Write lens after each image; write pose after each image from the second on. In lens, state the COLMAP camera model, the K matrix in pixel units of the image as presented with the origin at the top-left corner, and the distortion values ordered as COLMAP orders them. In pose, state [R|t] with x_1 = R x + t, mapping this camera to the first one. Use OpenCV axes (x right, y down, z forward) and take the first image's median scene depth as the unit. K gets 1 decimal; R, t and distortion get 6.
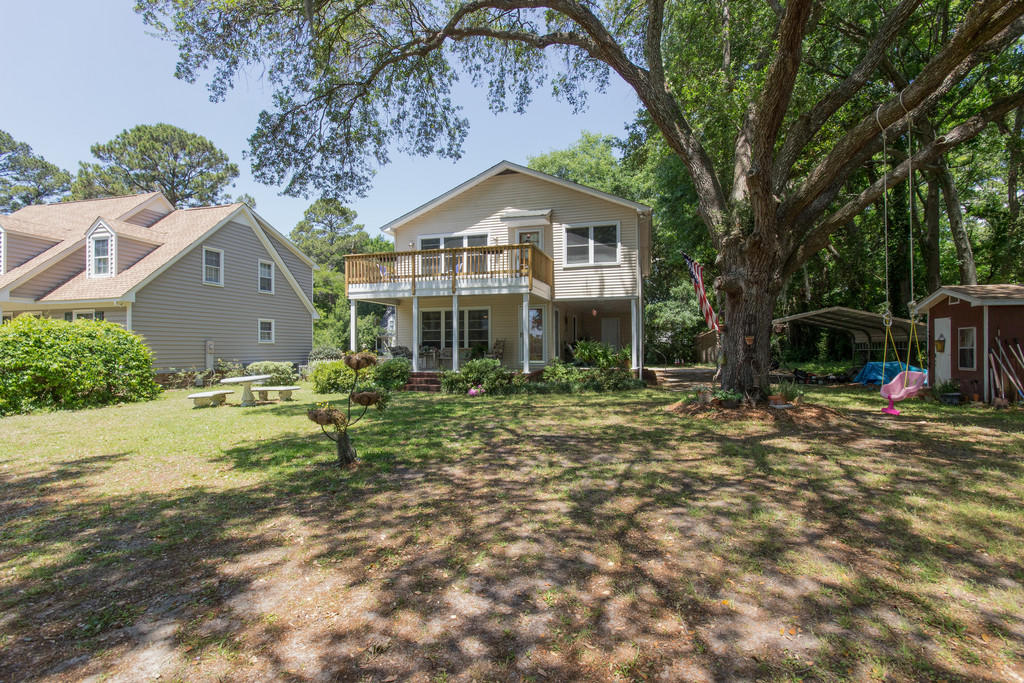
lens RADIAL K [[435.4, 0, 532.8], [0, 435.4, 344.5], [0, 0, 1]] dist [0.001310, 0.000171]
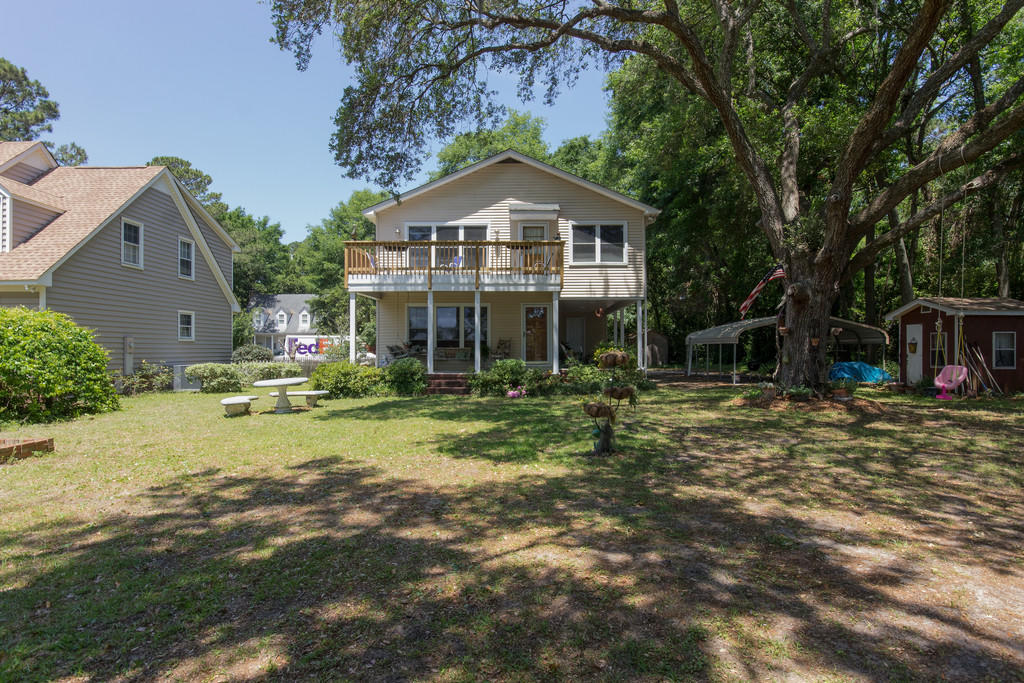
lens RADIAL K [[491.3, 0, 527.4], [0, 491.3, 347.7], [0, 0, 1]] dist [0.003584, 0.000266]
pose [[0.973437, 0.005061, 0.228901, -0.274655], [-0.005992, 0.999976, 0.003373, 0.003108], [-0.228879, -0.004655, 0.973444, -0.043871]]
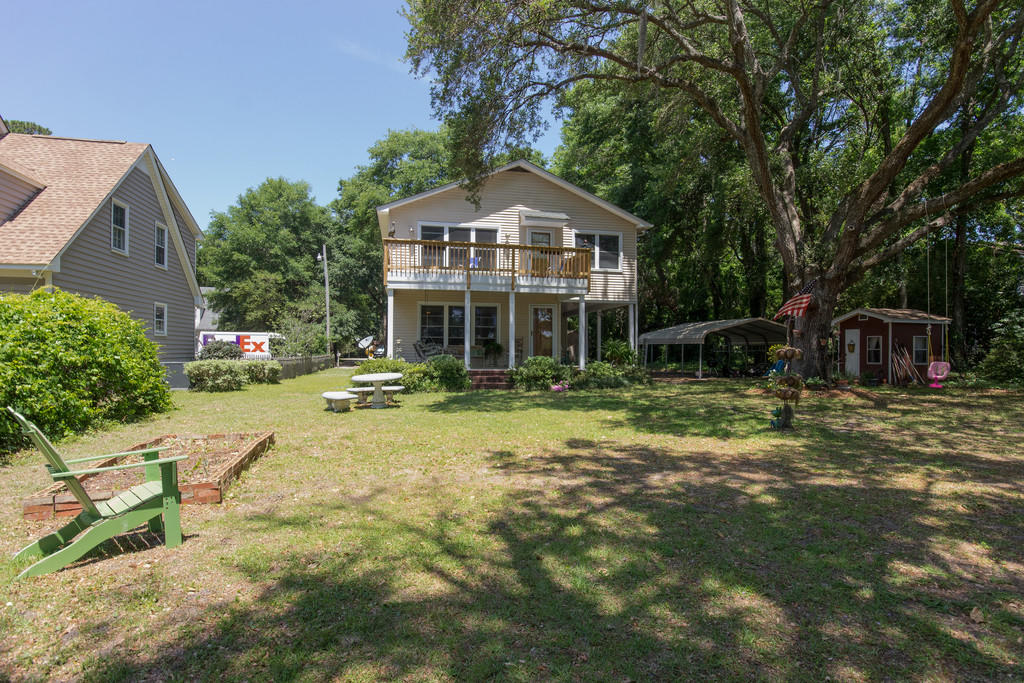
lens RADIAL K [[482.2, 0, 518.8], [0, 482.2, 348.4], [0, 0, 1]] dist [0.000014, 0.001543]
pose [[0.904462, 0.010486, 0.426425, -0.550573], [-0.013076, 0.999910, 0.003147, 0.009831], [-0.426353, -0.008422, 0.904518, 0.000902]]
